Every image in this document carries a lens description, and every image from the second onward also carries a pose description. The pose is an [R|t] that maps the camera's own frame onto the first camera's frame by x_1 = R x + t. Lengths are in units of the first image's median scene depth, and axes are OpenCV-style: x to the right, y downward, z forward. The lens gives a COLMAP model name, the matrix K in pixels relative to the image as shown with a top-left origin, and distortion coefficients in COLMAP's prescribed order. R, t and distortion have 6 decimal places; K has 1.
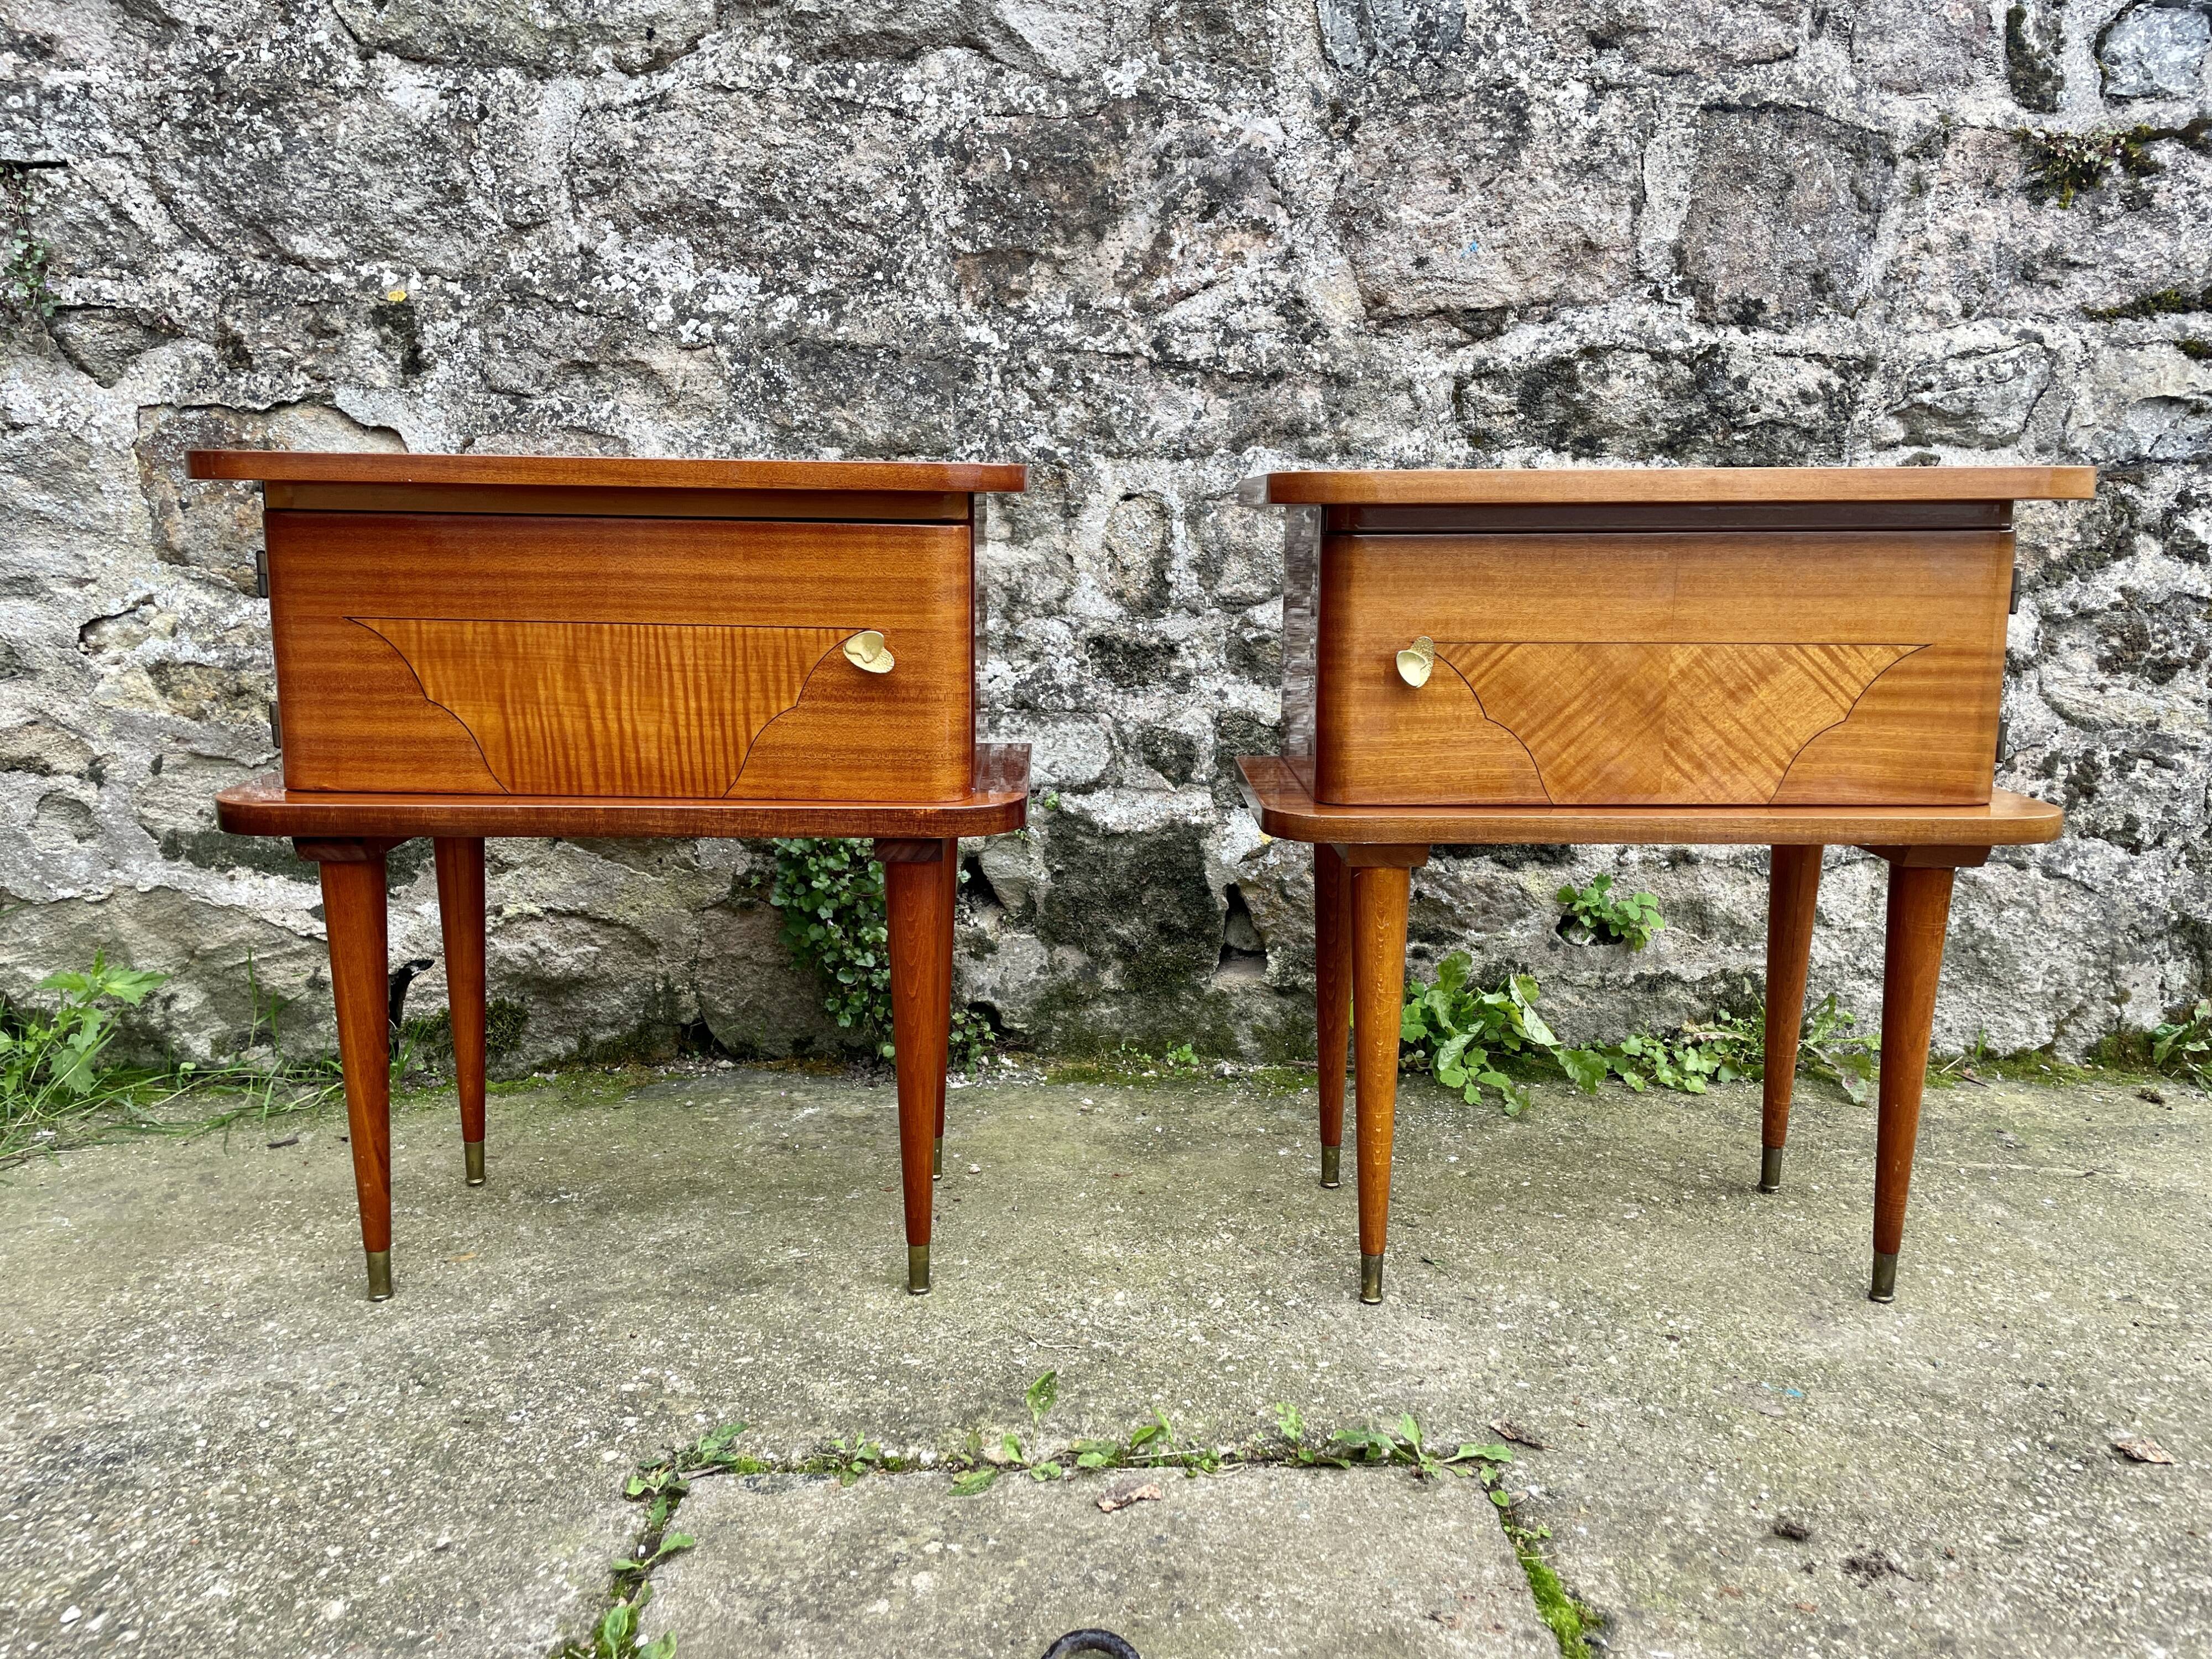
lens RADIAL K [[1675.3, 0, 1111.6], [0, 1675.3, 803.8], [0, 0, 1]] dist [0.085285, -0.117970]
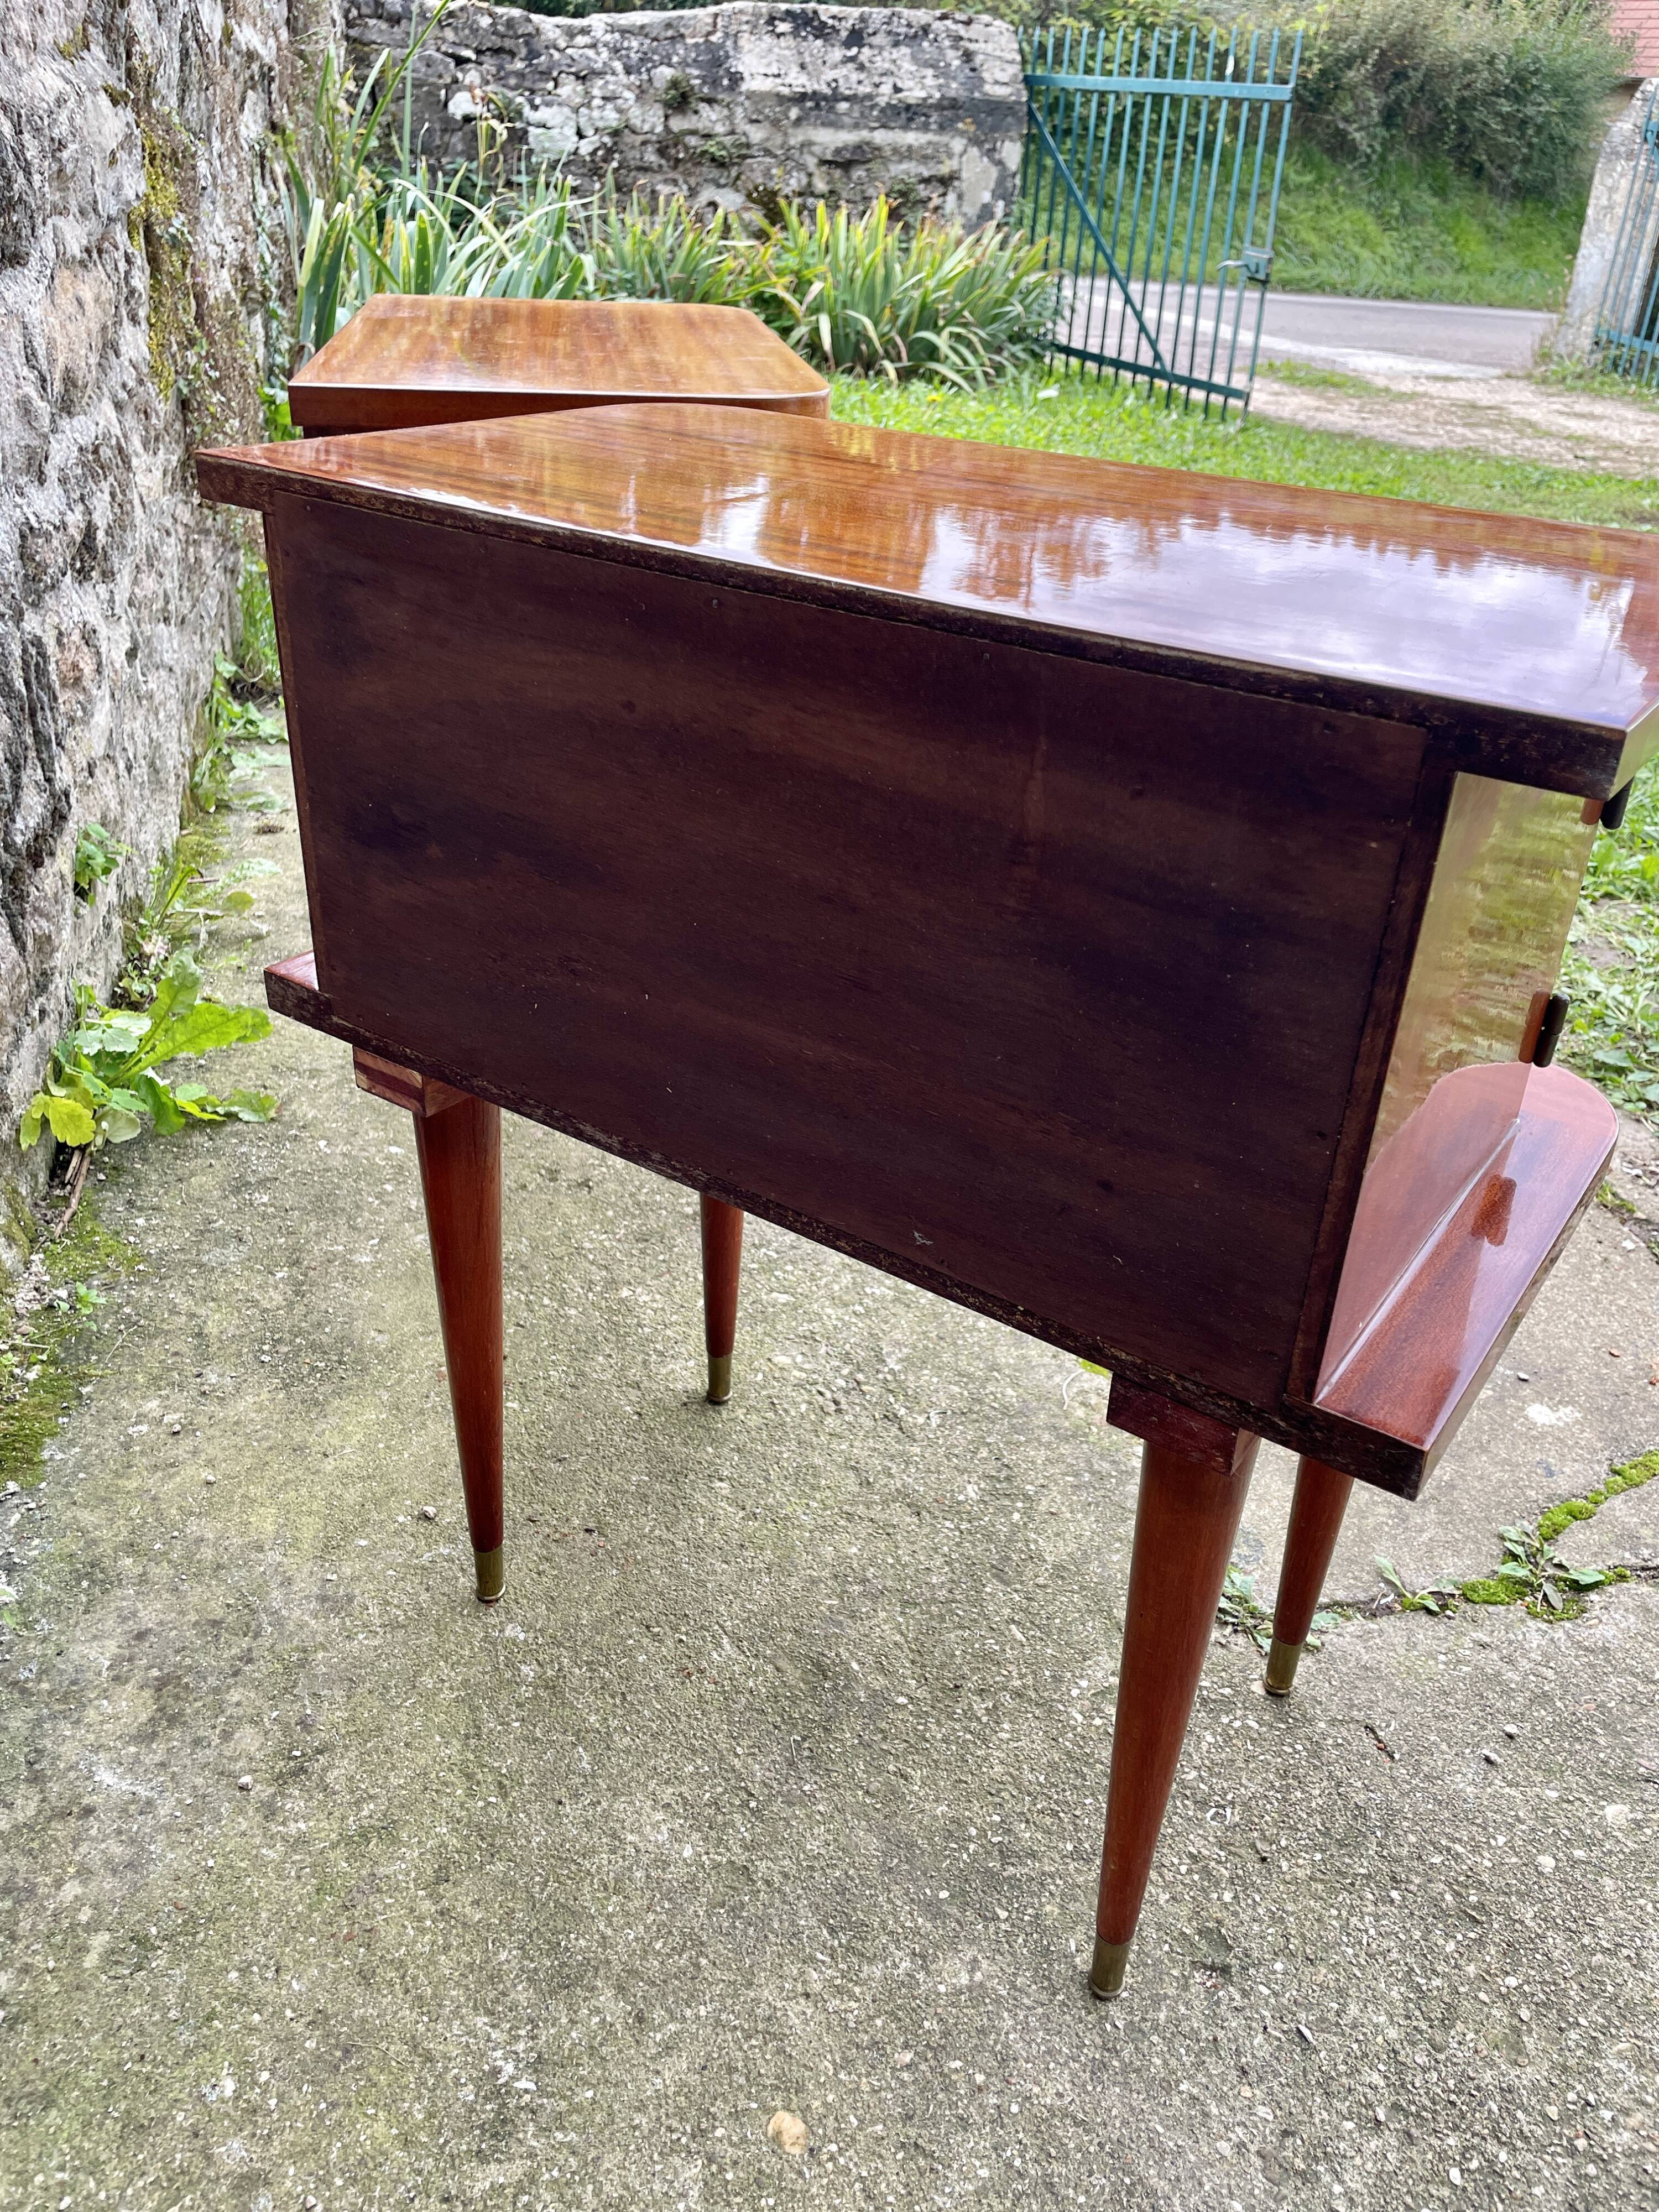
lens RADIAL K [[1675.3, 0, 837.5], [0, 1675.3, 1084.3], [0, 0, 1]] dist [0.085285, -0.117970]
pose [[-0.156189, -0.491626, 0.856685, -0.552632], [0.116281, 0.852146, 0.510222, -0.235731], [-0.980859, 0.179307, -0.075929, 0.779452]]
